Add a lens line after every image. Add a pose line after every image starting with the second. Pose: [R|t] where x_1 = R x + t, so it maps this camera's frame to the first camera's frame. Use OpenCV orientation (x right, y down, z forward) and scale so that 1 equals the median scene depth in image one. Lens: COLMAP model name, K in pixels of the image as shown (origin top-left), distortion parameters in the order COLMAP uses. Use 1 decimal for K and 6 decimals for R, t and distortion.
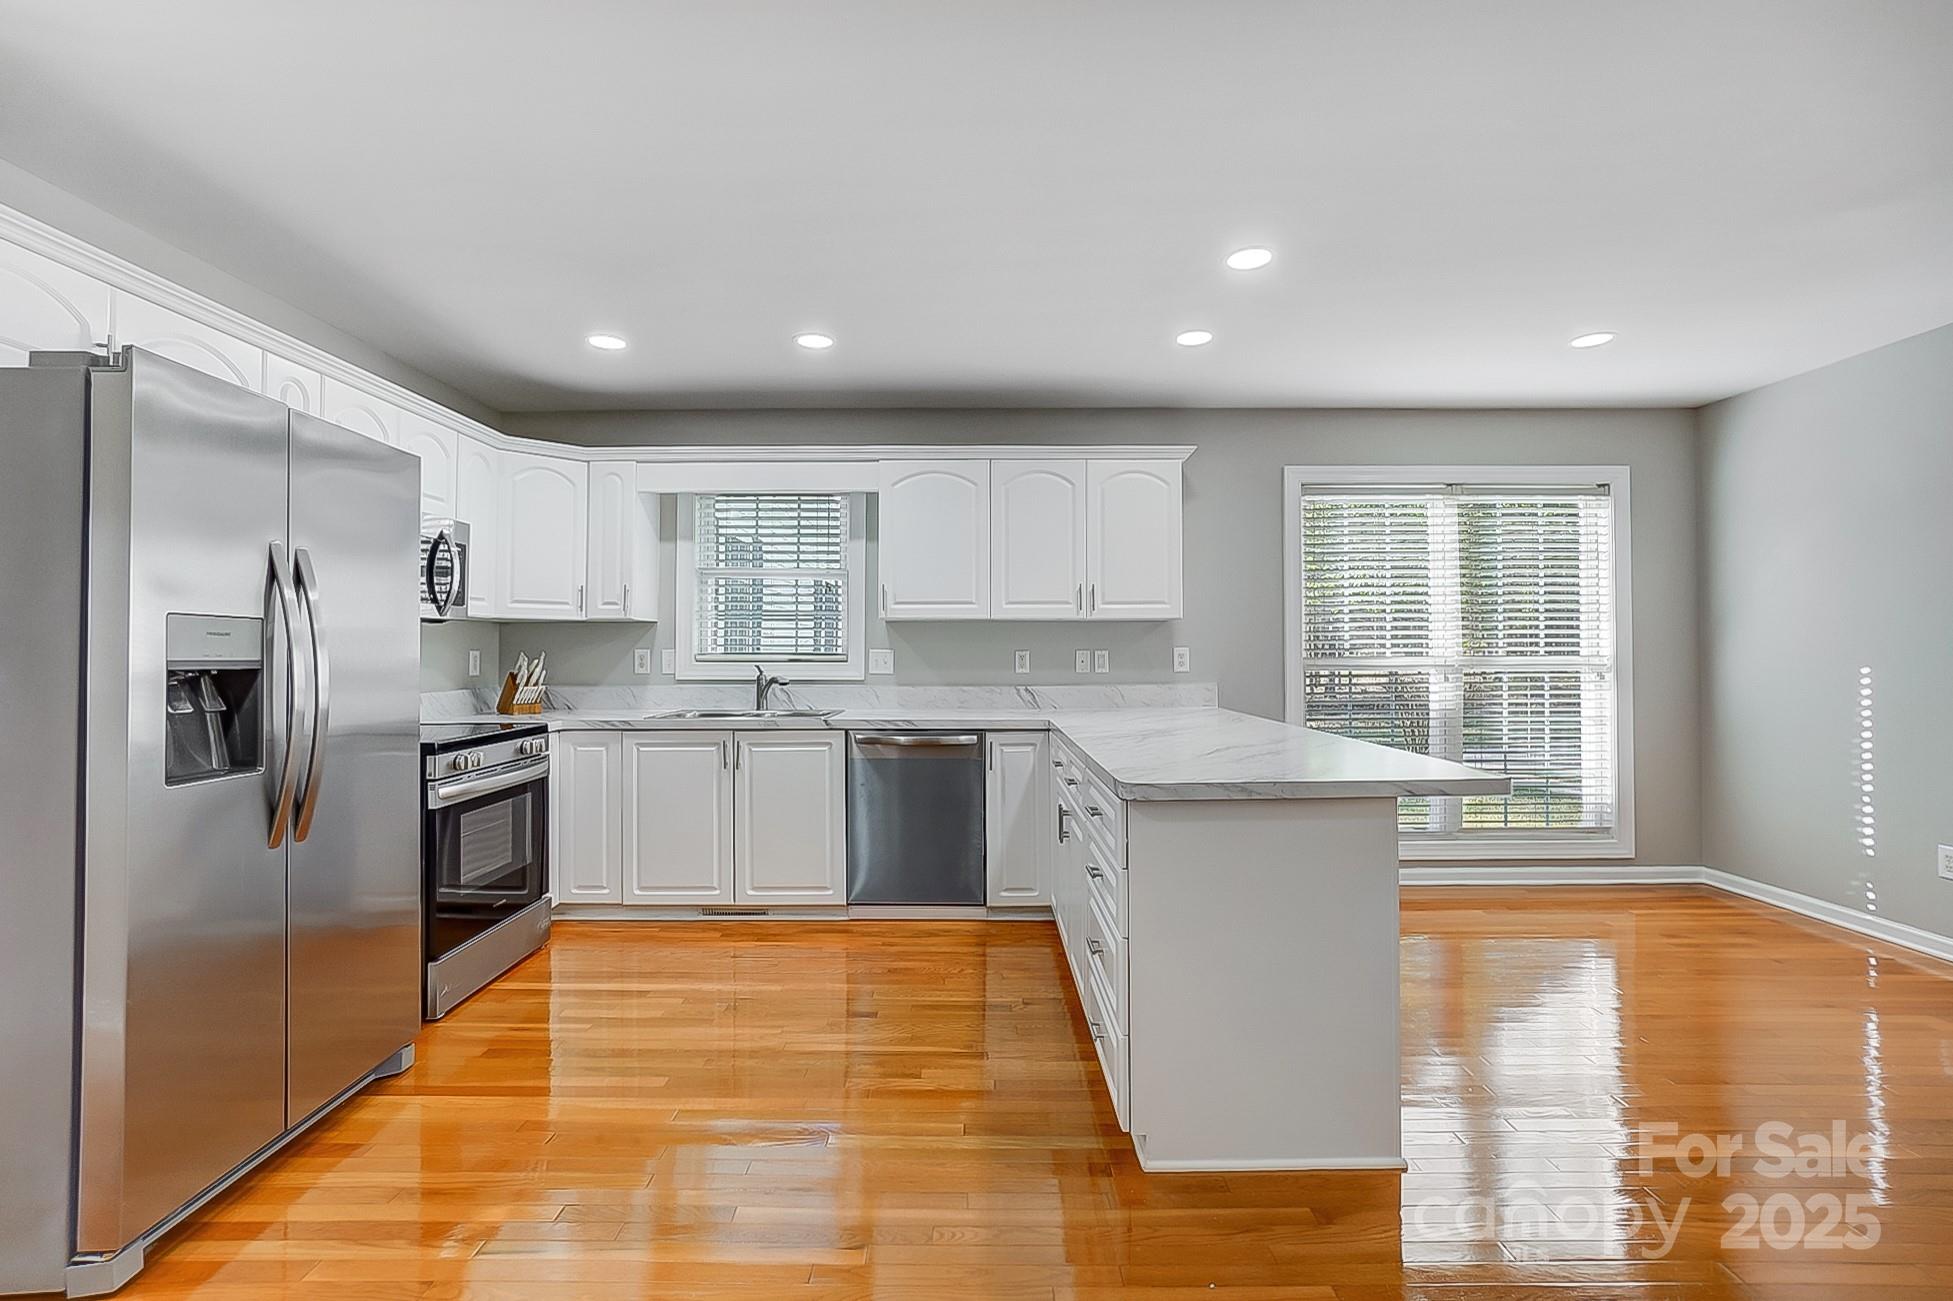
lens RADIAL K [[860.1, 0, 967.5], [0, 860.1, 641.3], [0, 0, 1]] dist [-0.016936, 0.003088]
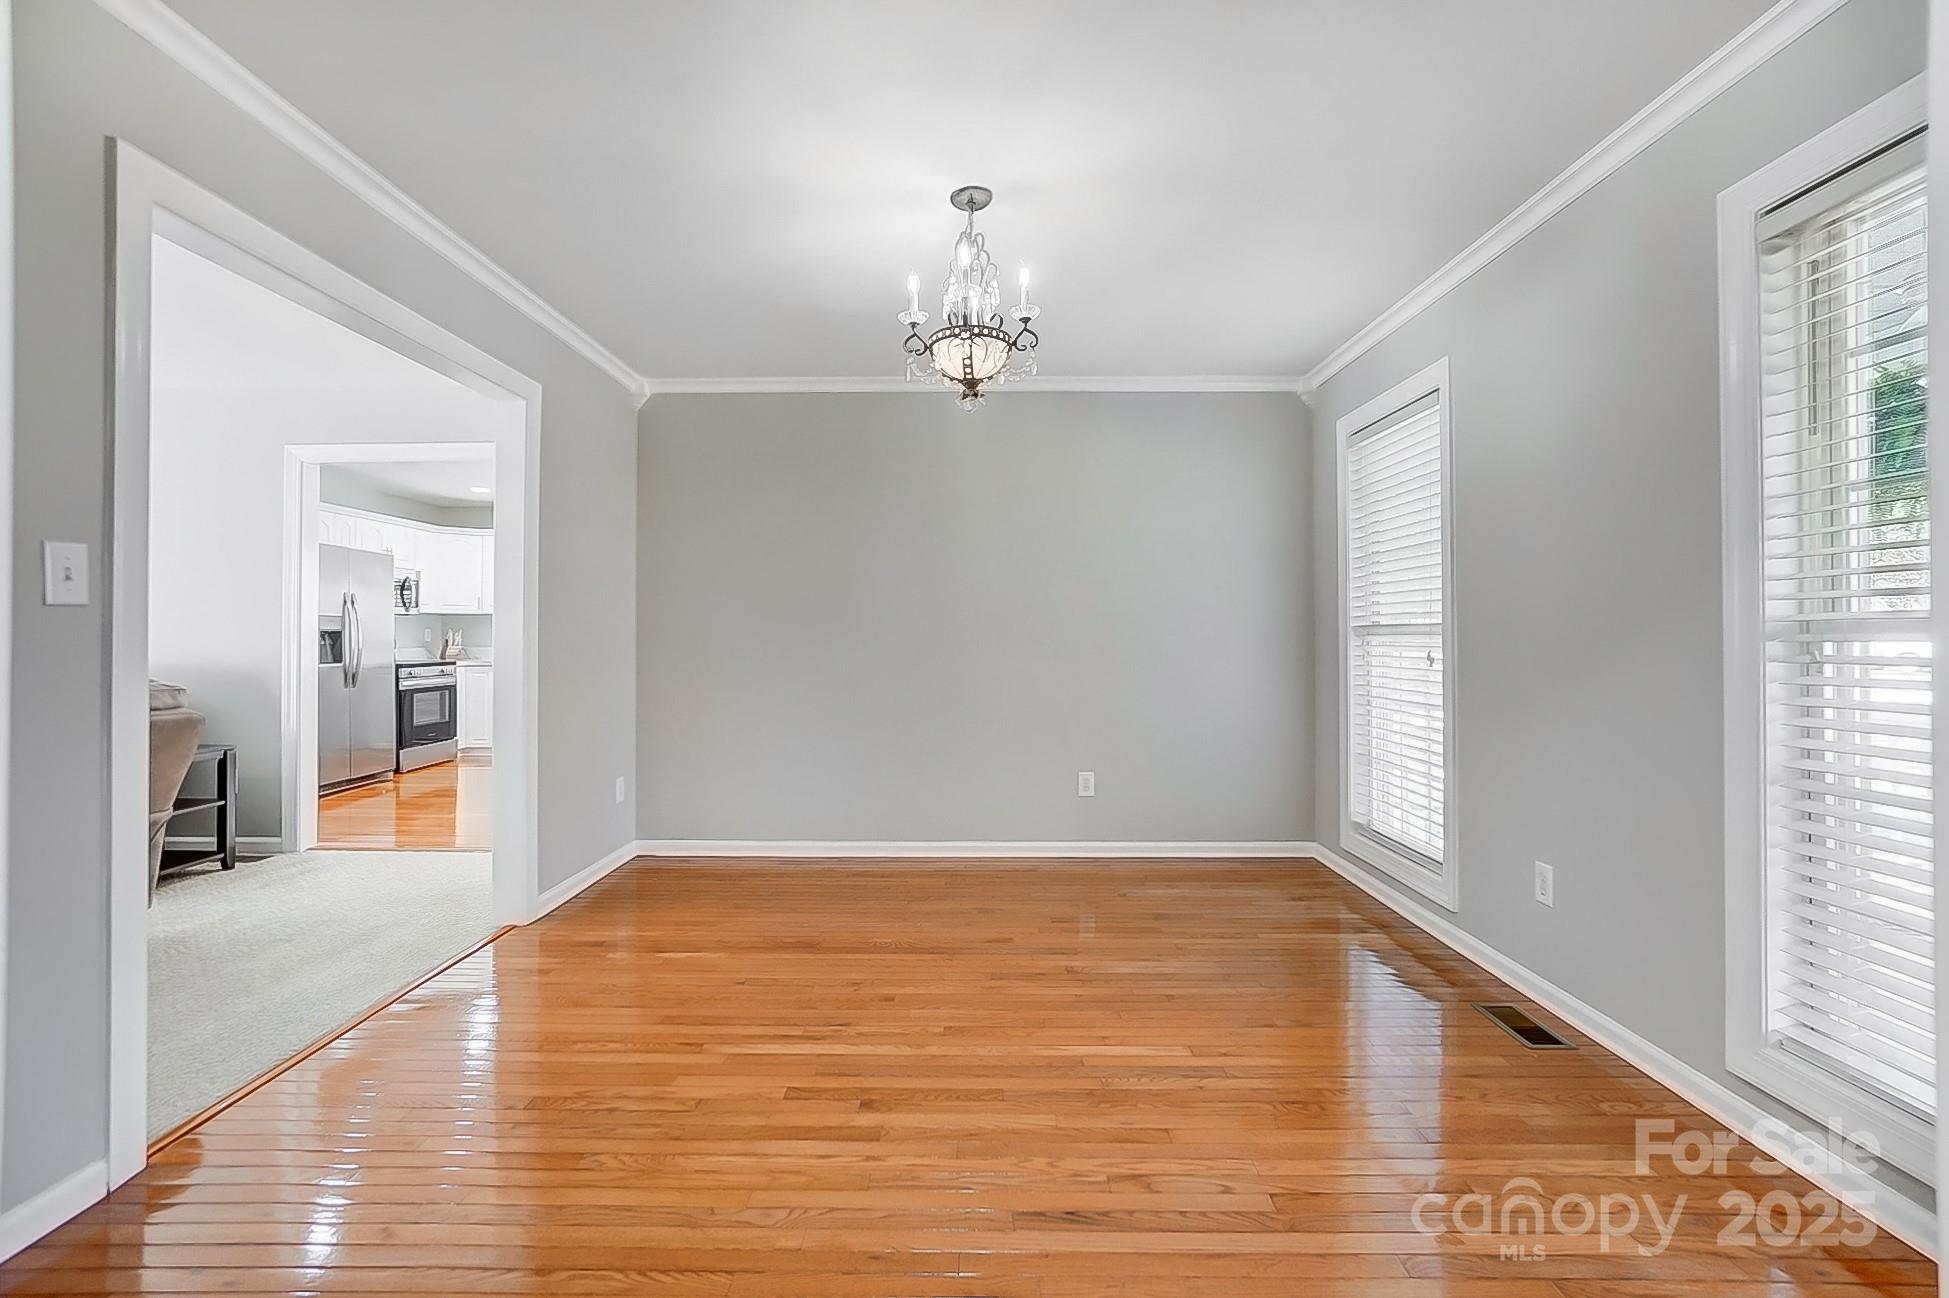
lens RADIAL K [[858.3, 0, 969.2], [0, 858.3, 643.3], [0, 0, 1]] dist [-0.016936, 0.003088]
pose [[0.999975, 0.006993, -0.001320, 1.015952], [-0.006968, 0.999820, 0.017642, 0.002600], [0.001443, -0.017632, 0.999844, -1.457707]]
